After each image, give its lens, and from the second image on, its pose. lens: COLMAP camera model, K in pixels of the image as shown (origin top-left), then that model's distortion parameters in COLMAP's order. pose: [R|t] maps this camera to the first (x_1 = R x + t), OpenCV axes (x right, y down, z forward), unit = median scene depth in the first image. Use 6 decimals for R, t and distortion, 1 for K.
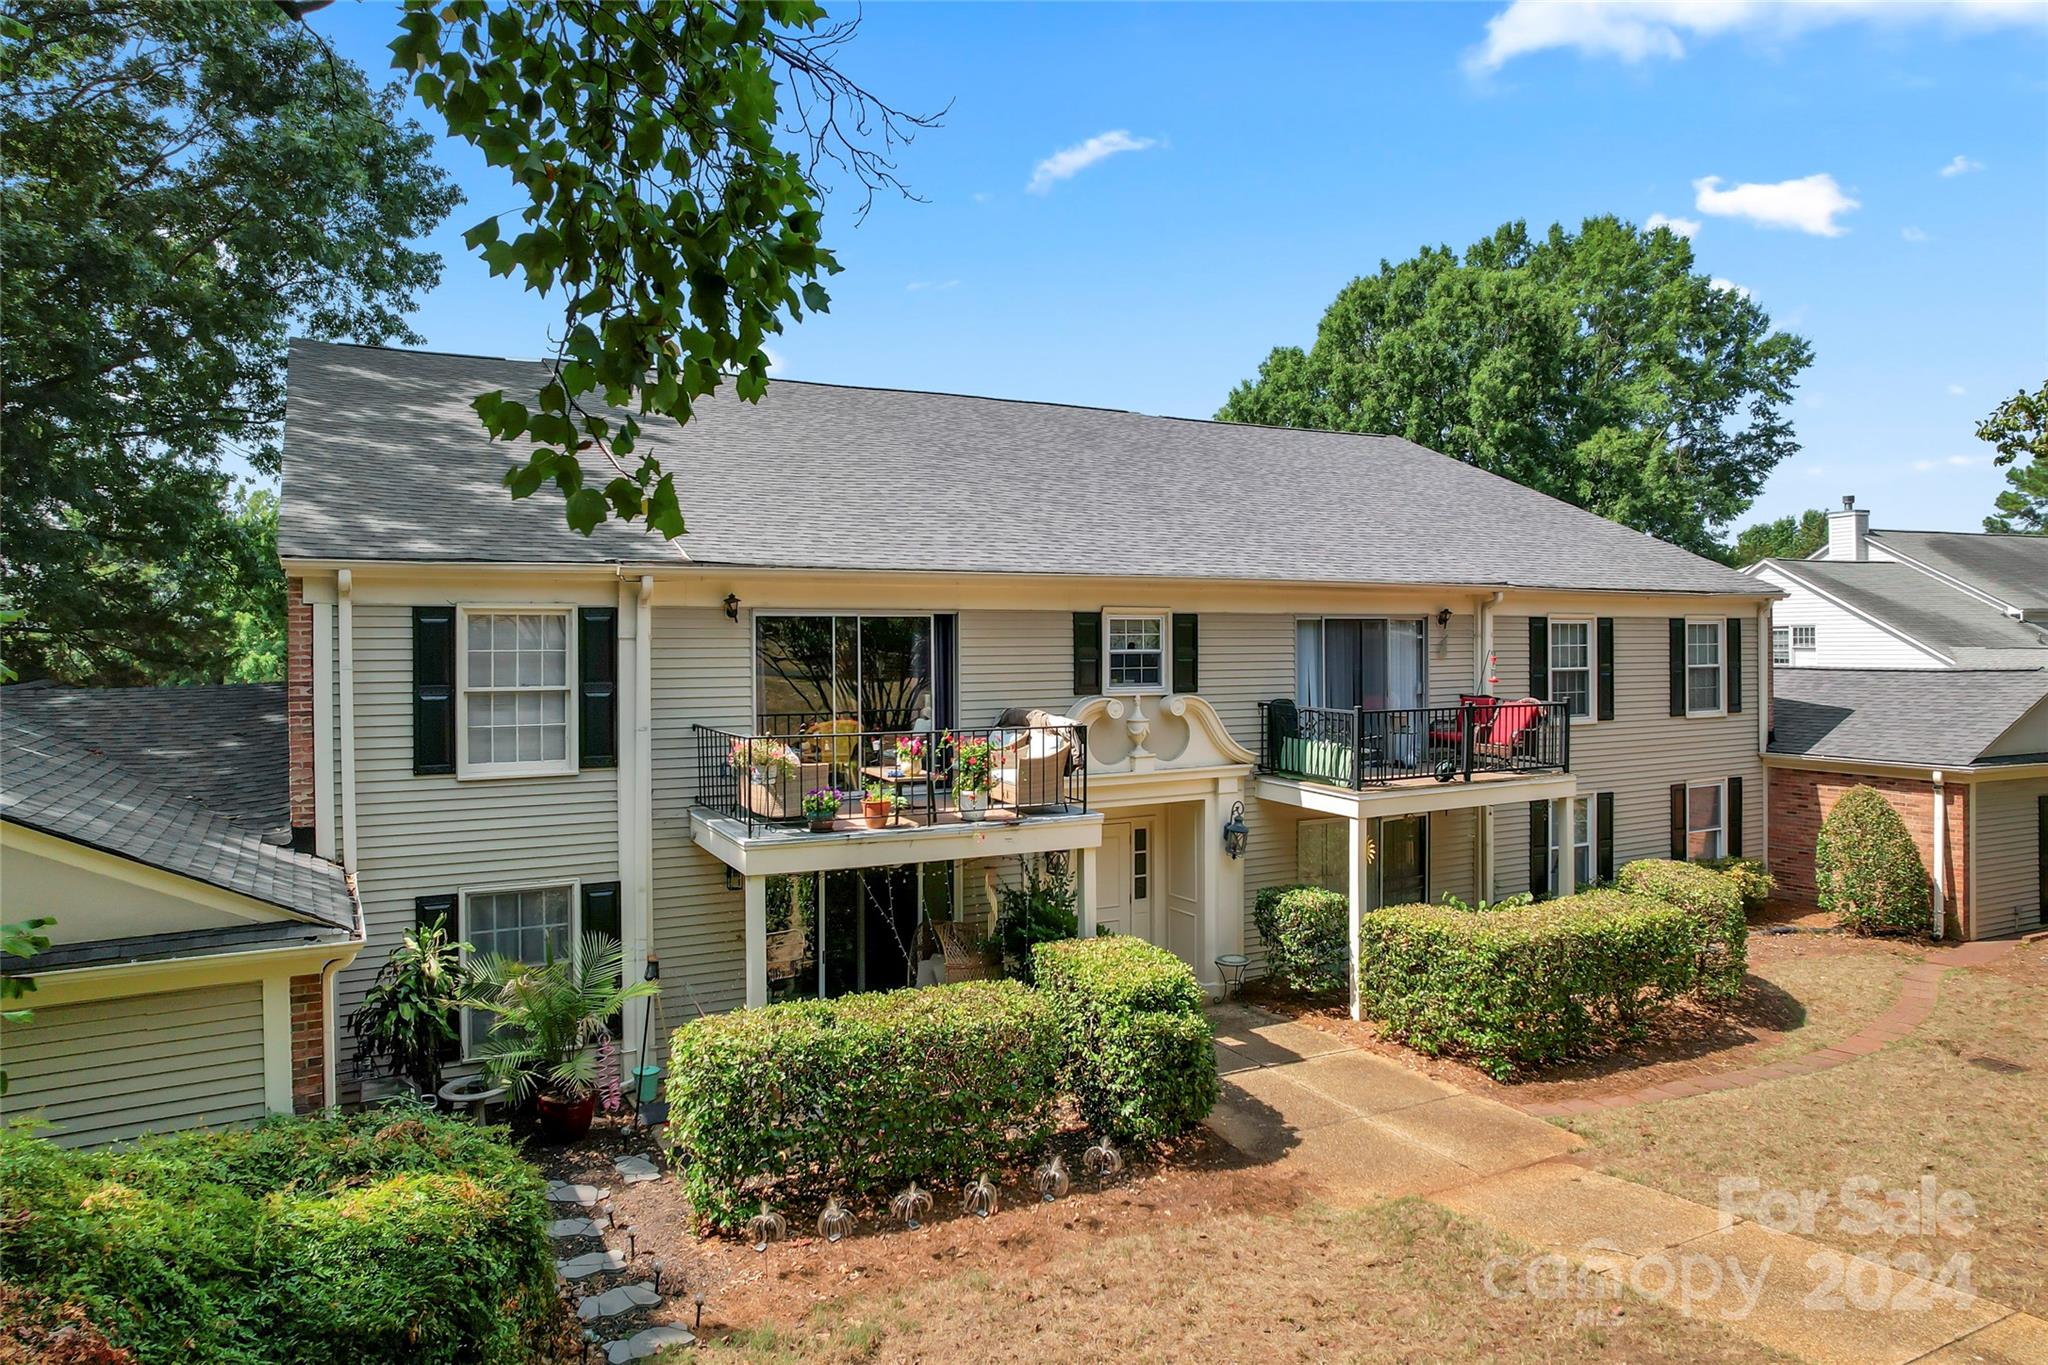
lens RADIAL K [[1357.4, 0, 958.9], [0, 1357.4, 613.2], [0, 0, 1]] dist [-0.041569, 0.031489]
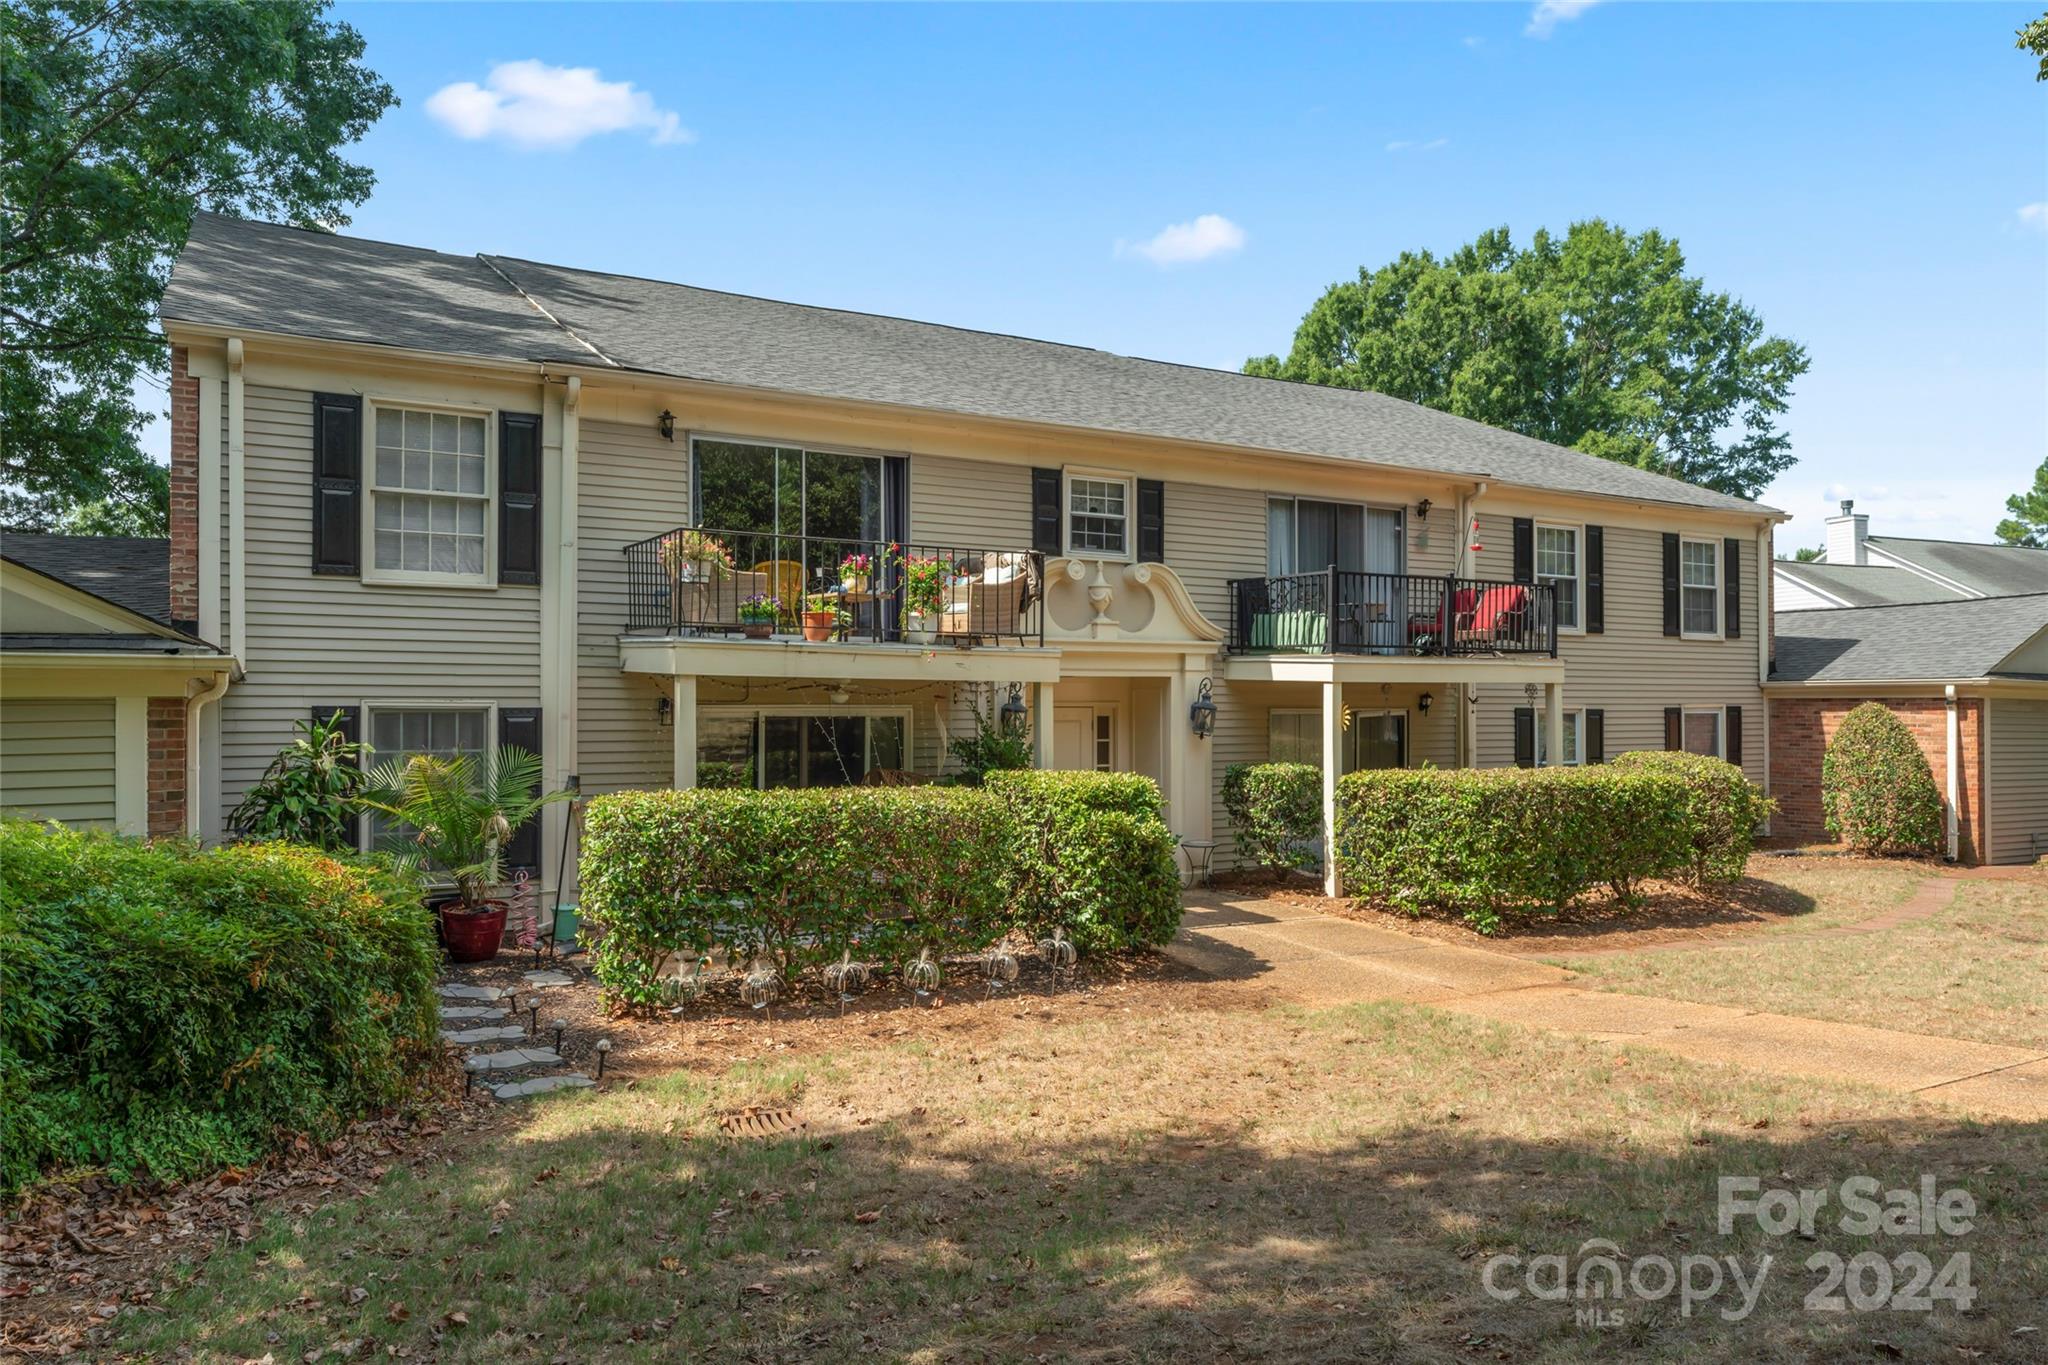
lens RADIAL K [[1374.9, 0, 955.2], [0, 1374.9, 675.3], [0, 0, 1]] dist [0.033770, -0.027066]
pose [[0.999837, 0.004898, 0.017406, 0.014418], [-0.004599, 0.999841, -0.017202, 0.162420], [-0.017487, 0.017119, 0.999701, 0.040192]]
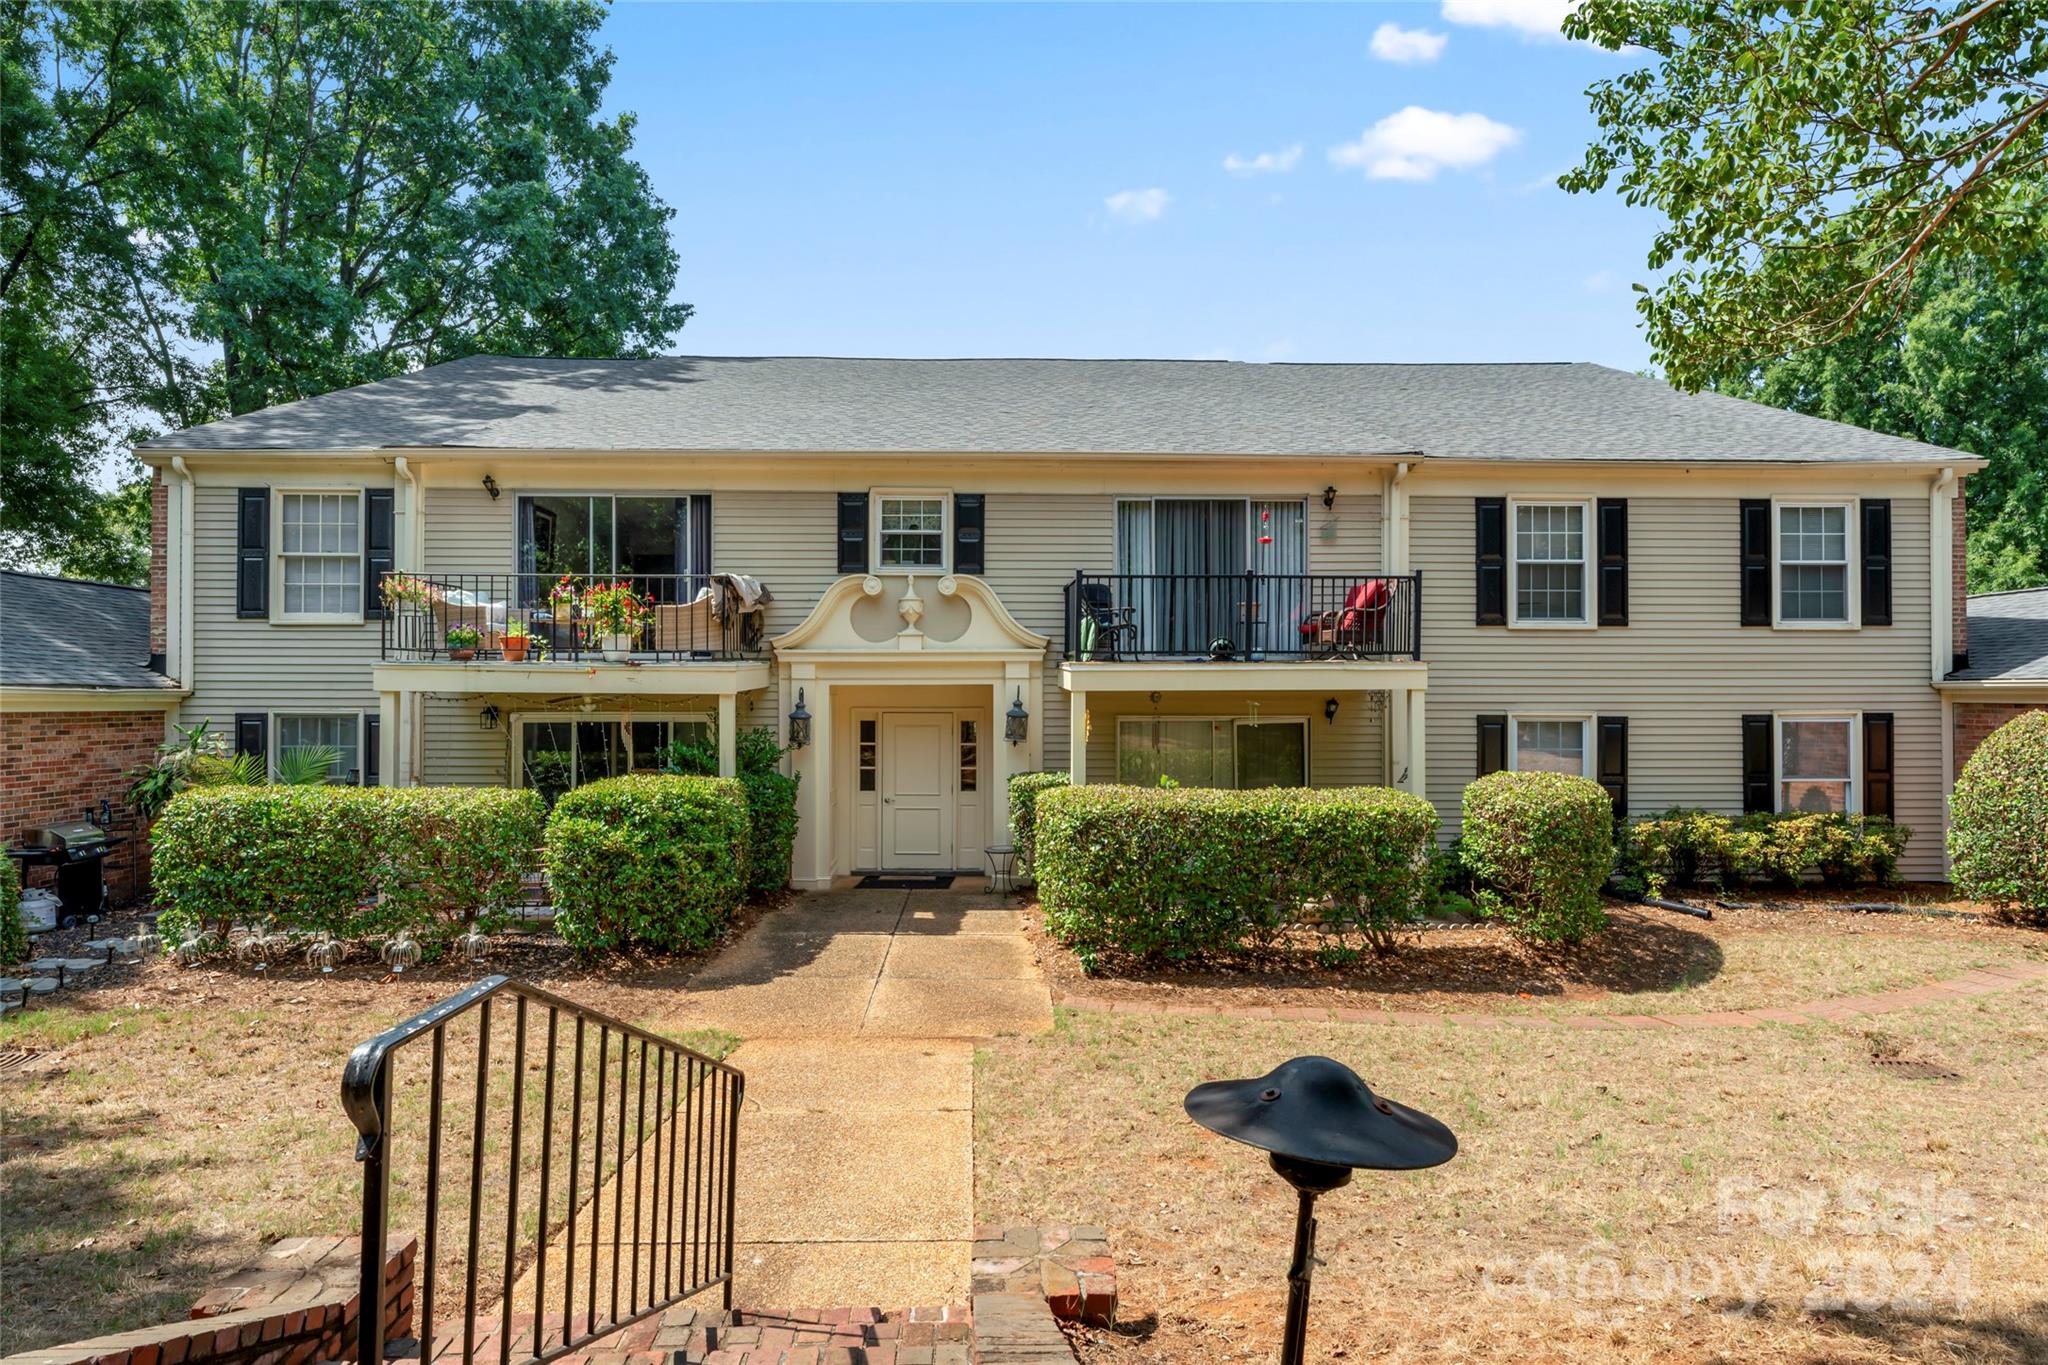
lens RADIAL K [[1141.9, 0, 1027.5], [0, 1141.9, 664.9], [0, 0, 1]] dist [0.013126, 0.000005]
pose [[0.889151, -0.006703, -0.457566, 0.611001], [-0.001230, 0.999854, -0.017037, 0.145281], [0.457613, 0.015711, 0.889013, 0.298139]]
